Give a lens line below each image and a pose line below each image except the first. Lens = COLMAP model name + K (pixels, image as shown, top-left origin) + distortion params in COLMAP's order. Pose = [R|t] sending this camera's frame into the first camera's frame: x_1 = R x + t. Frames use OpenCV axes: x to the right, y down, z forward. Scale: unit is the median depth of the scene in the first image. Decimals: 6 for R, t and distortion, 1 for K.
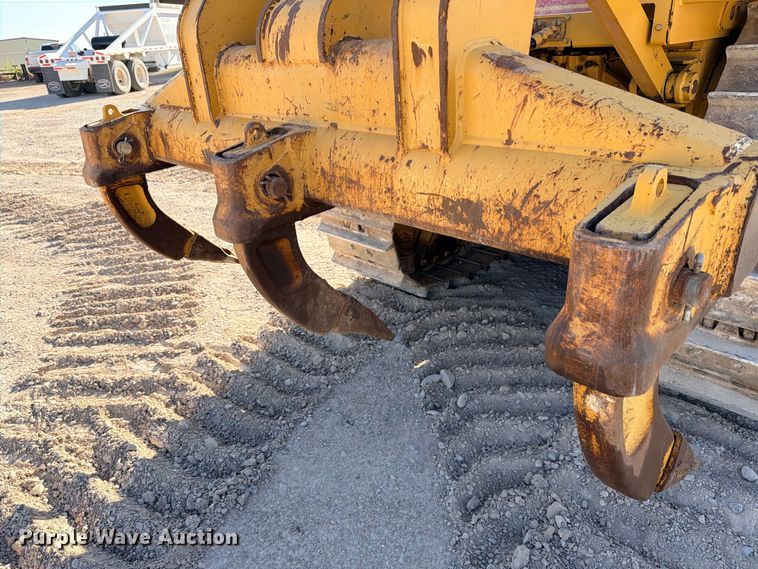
lens RADIAL K [[527.7, 0, 379.0], [0, 527.7, 284.5], [0, 0, 1]] dist [0.081699, -0.117037]
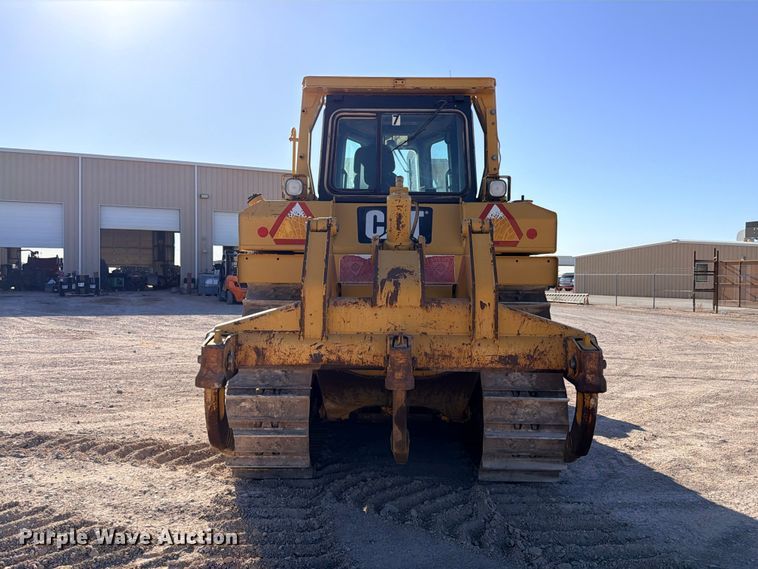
lens RADIAL K [[654.5, 0, 379.0], [0, 654.5, 284.5], [0, 0, 1]] dist [0.065982, -0.097390]
pose [[0.712461, 0.040018, 0.700569, -1.080873], [0.253466, 0.916290, -0.310108, 0.152985], [-0.654335, 0.398511, 0.642678, -0.344459]]
